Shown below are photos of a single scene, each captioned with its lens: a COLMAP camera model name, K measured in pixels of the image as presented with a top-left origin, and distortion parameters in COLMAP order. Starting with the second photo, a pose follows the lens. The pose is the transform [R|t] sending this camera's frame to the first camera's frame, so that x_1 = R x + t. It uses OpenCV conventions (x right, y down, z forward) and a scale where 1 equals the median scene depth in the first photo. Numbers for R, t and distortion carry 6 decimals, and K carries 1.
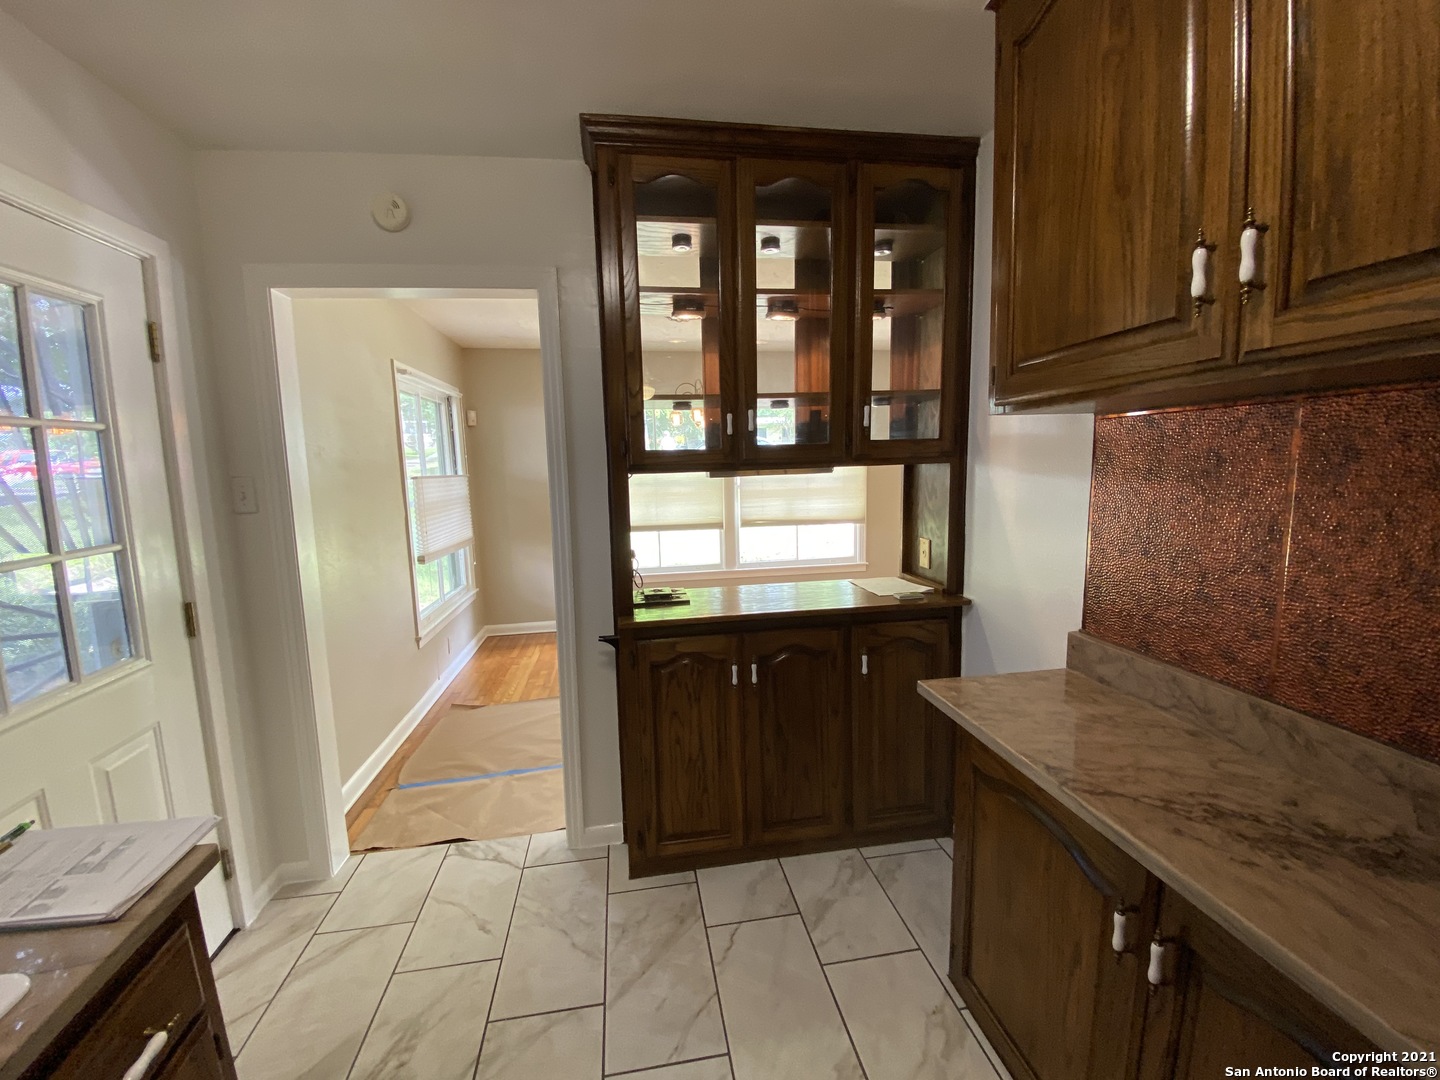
lens RADIAL K [[583.2, 0, 717.8], [0, 583.2, 537.0], [0, 0, 1]] dist [0.008820, -0.013059]
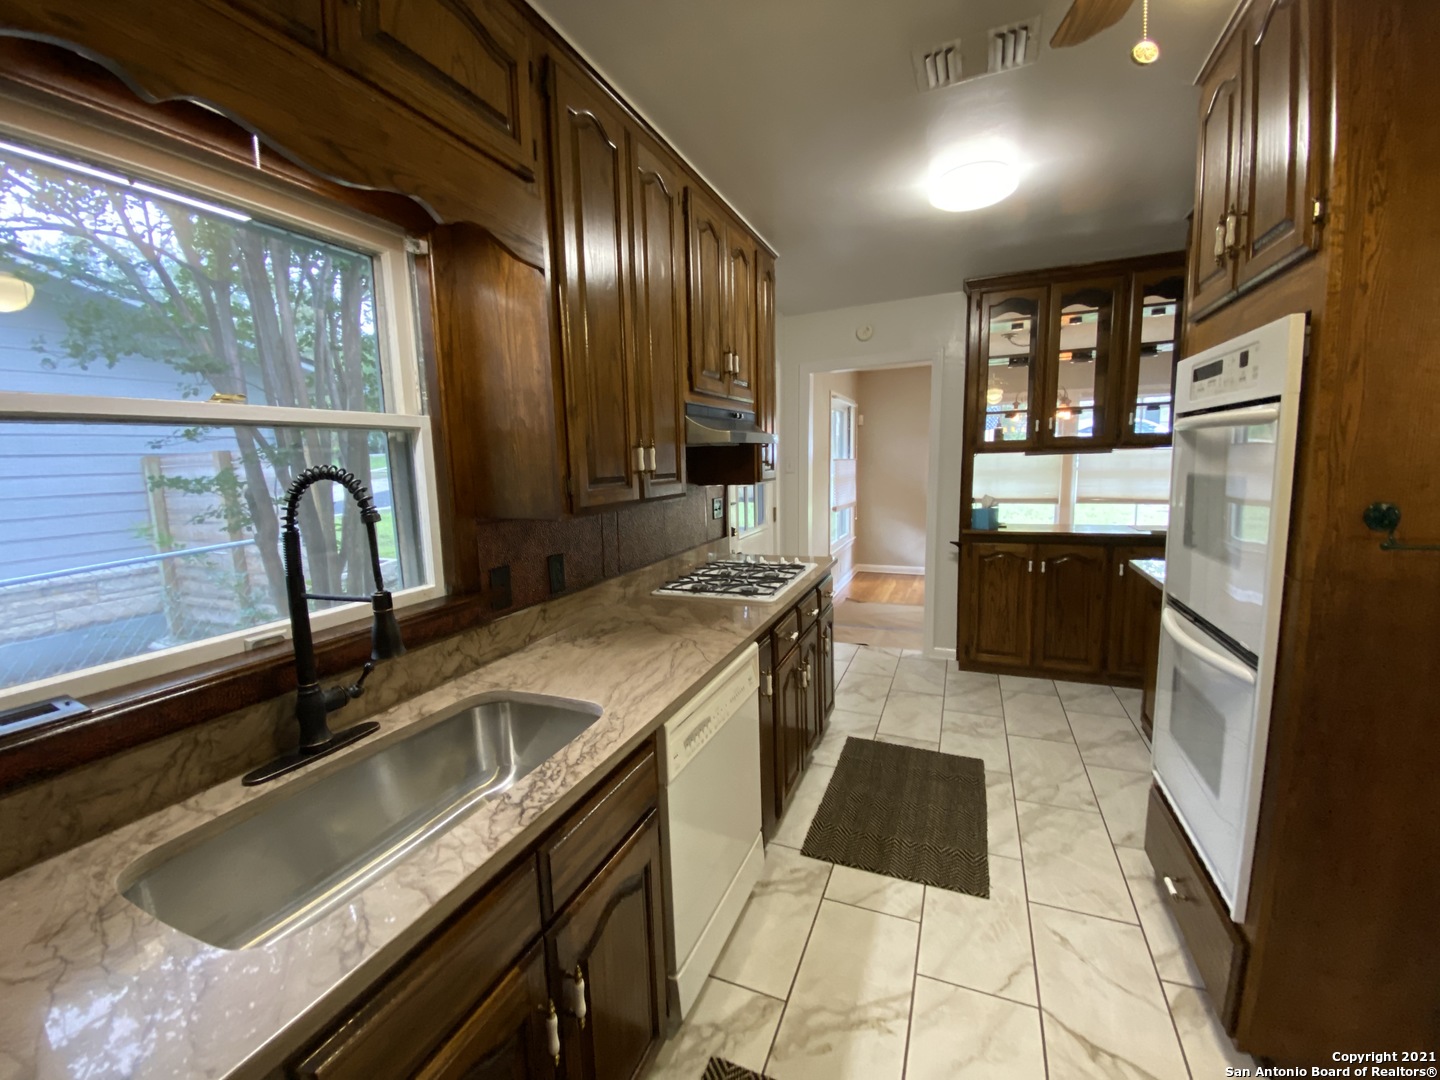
lens RADIAL K [[583.2, 0, 706.0], [0, 583.2, 537.1], [0, 0, 1]] dist [0.008820, -0.013059]
pose [[0.837791, 0.068585, -0.541666, 0.150646], [-0.057979, 0.997645, 0.036644, 0.131316], [0.542904, 0.000705, 0.839795, -0.985577]]
